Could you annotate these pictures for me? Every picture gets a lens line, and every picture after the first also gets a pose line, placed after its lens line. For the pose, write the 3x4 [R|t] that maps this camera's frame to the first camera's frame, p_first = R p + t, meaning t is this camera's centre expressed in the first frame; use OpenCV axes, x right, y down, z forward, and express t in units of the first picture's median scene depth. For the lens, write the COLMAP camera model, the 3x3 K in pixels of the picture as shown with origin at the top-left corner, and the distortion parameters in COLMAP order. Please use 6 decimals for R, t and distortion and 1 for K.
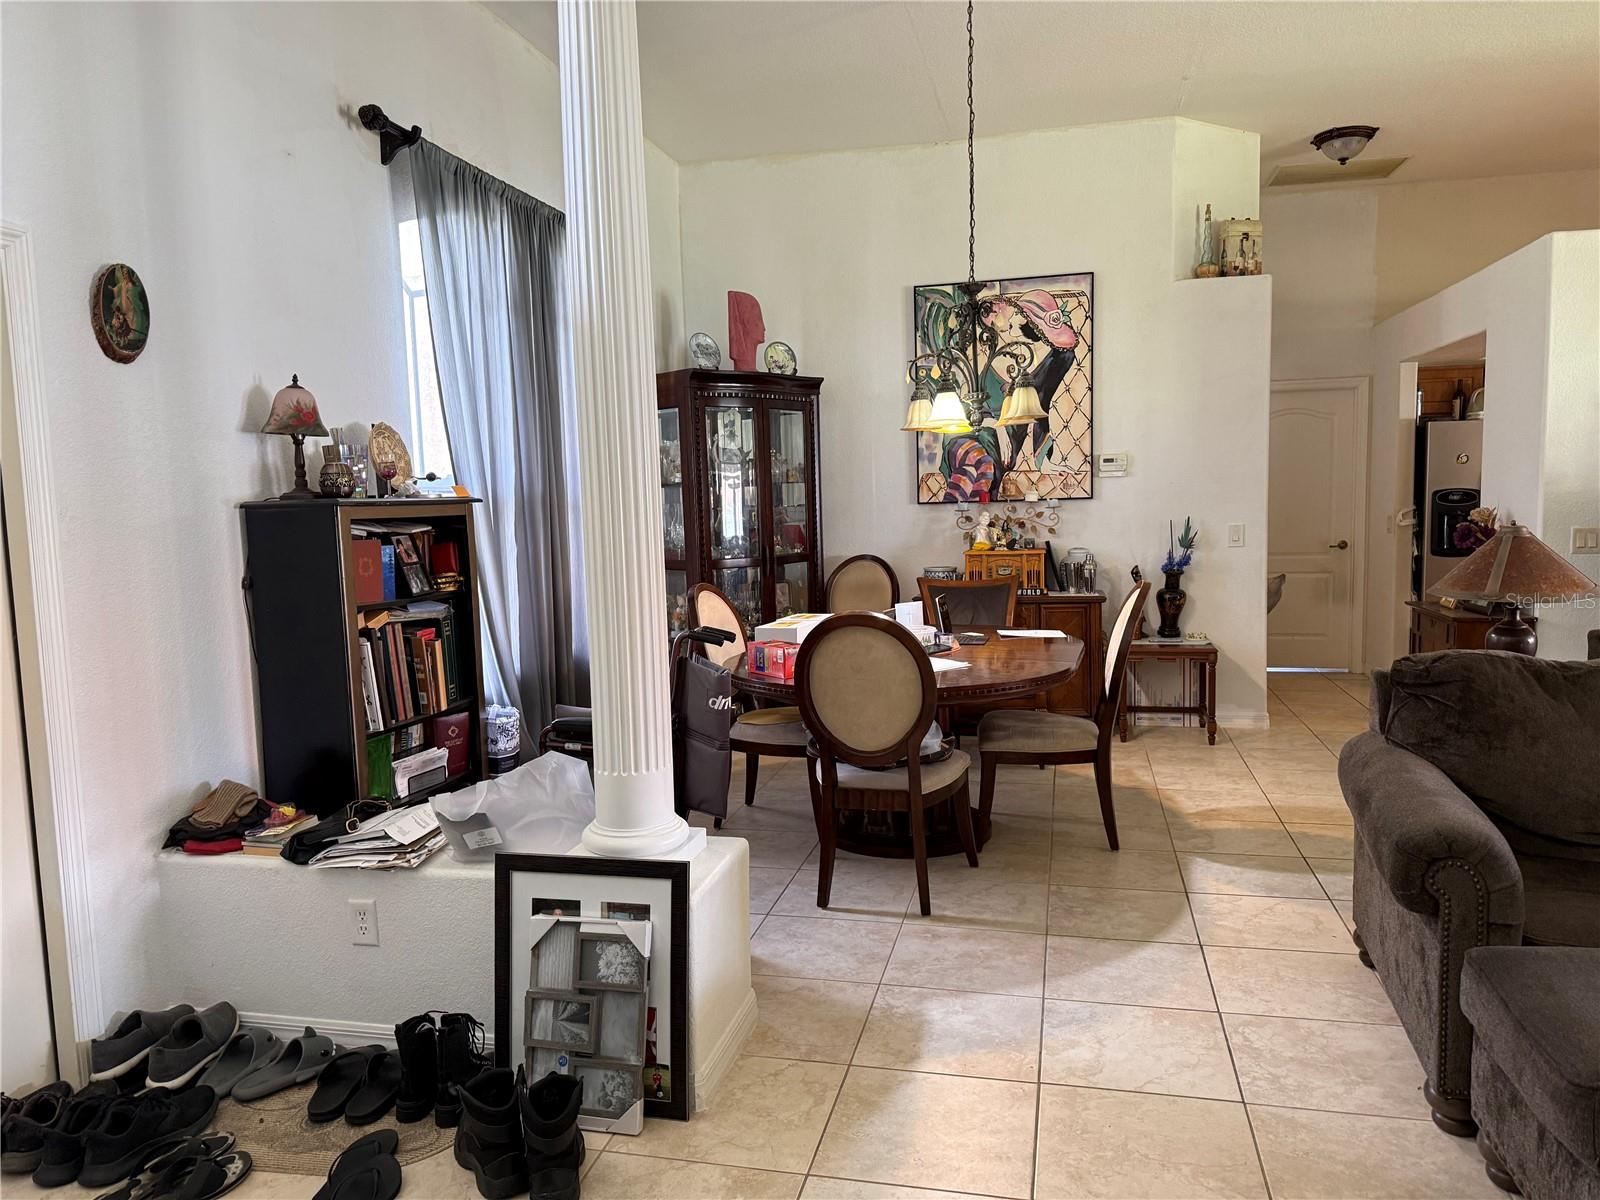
lens RADIAL K [[1145.9, 0, 800.0], [0, 1145.9, 600.0], [0, 0, 1]] dist [0.132465, -0.170313]
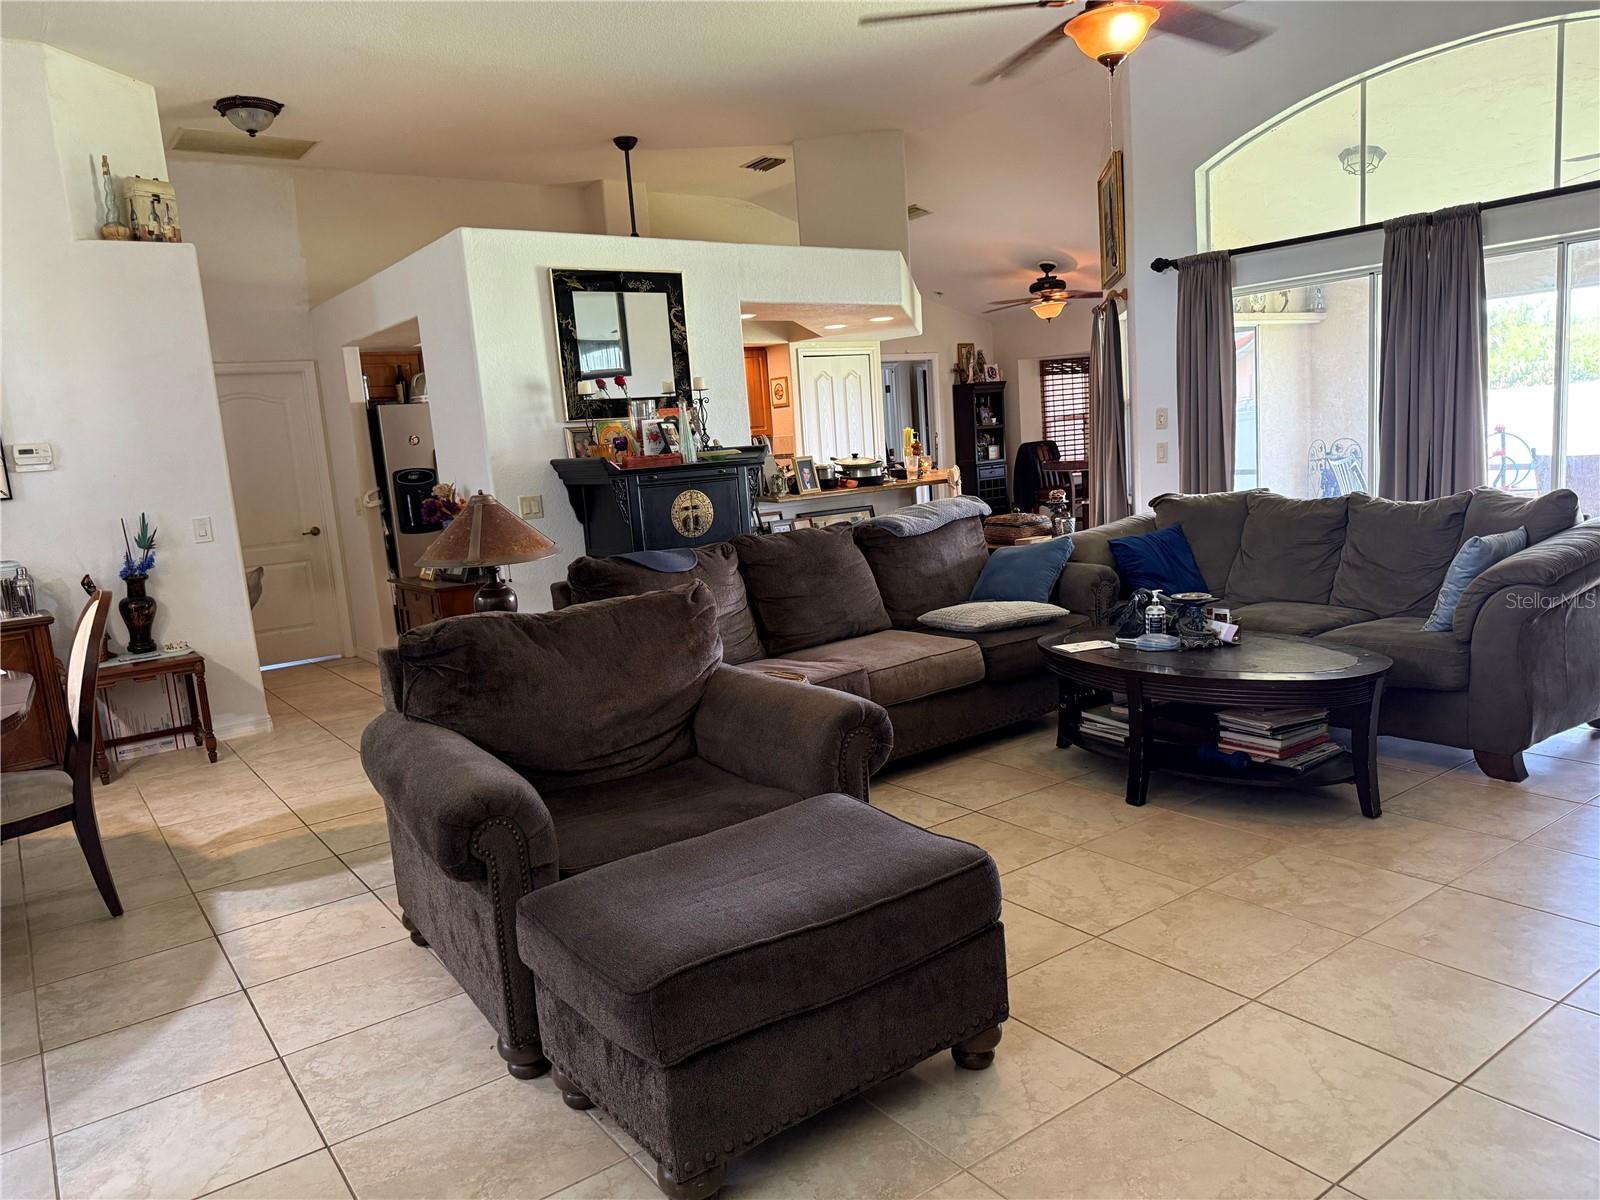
lens RADIAL K [[1138.7, 0, 812.1], [0, 1138.7, 607.6], [0, 0, 1]] dist [0.015475, -0.012903]
pose [[0.651581, -0.136077, 0.746274, 0.014168], [0.126552, 0.989492, 0.069931, 0.003190], [-0.747948, 0.048877, 0.661955, 0.075652]]
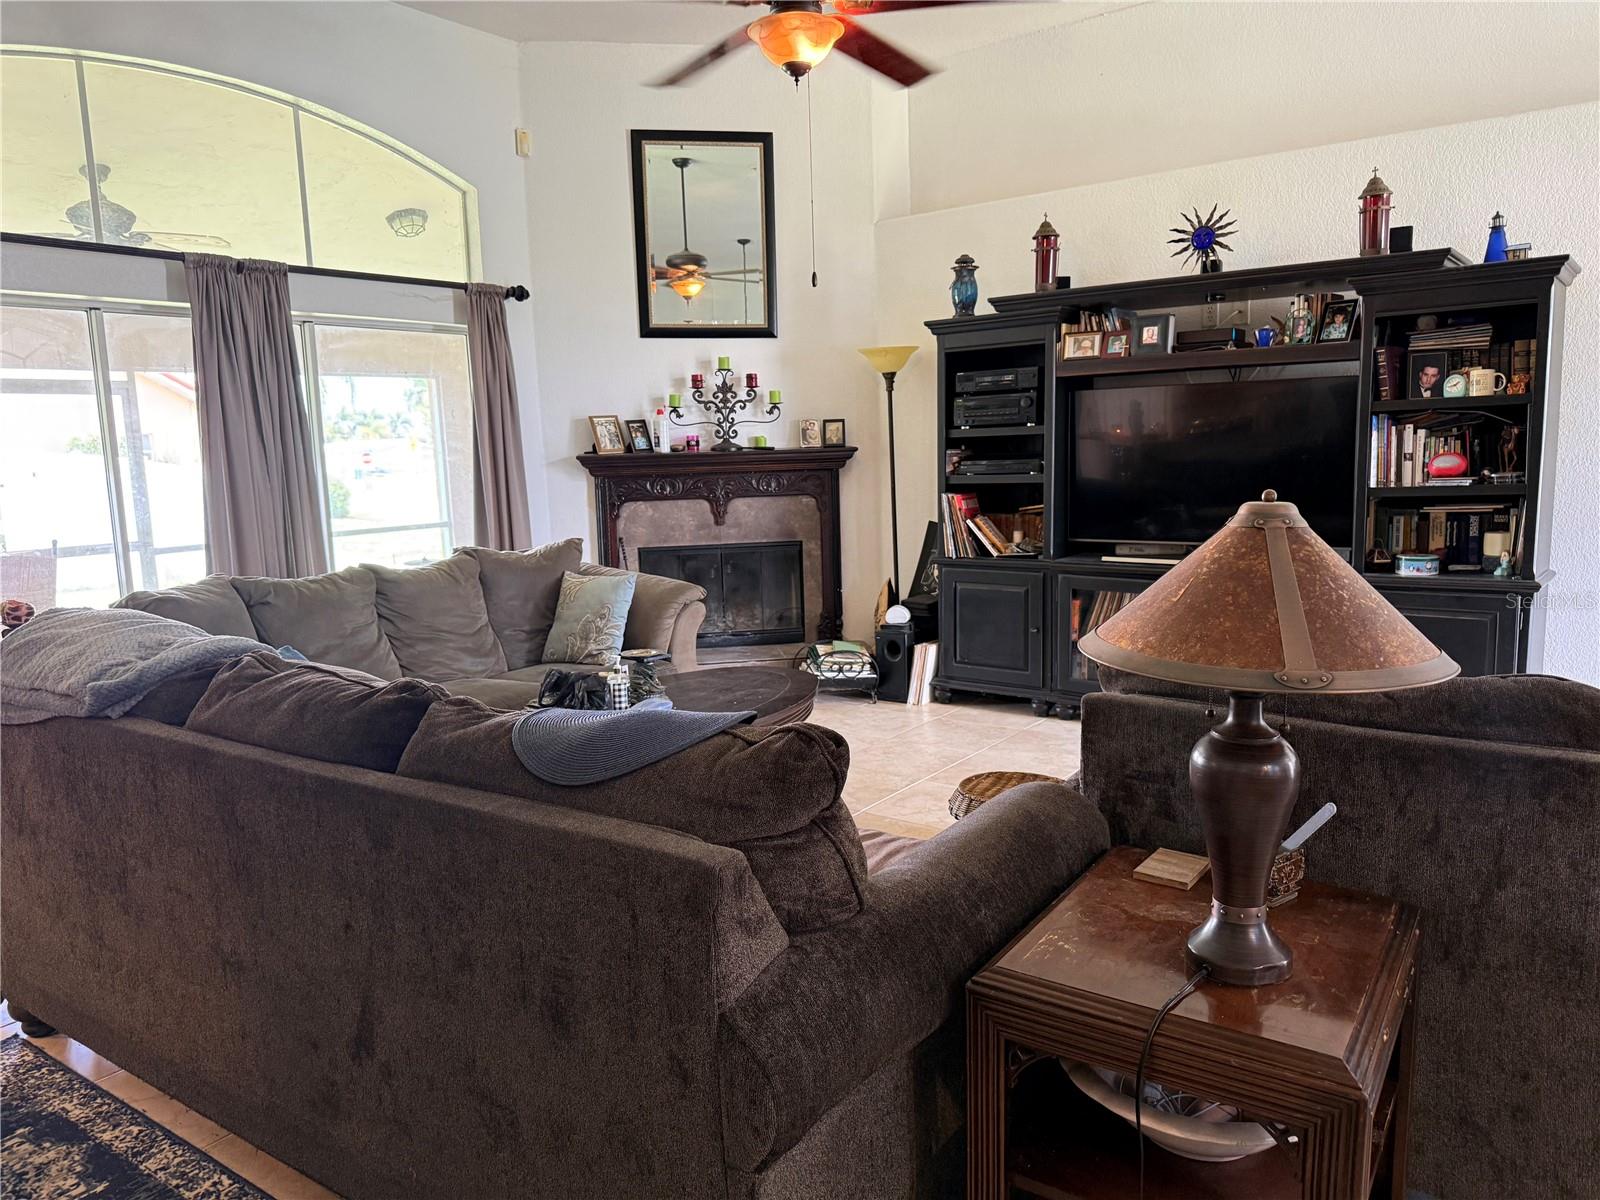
lens RADIAL K [[1145.9, 0, 800.0], [0, 1145.9, 600.0], [0, 0, 1]] dist [0.132465, -0.170313]
pose [[-0.927291, -0.000935, 0.374339, 0.477812], [0.087221, 0.971934, 0.218486, -0.121229], [-0.364037, 0.235250, -0.901185, 1.184561]]
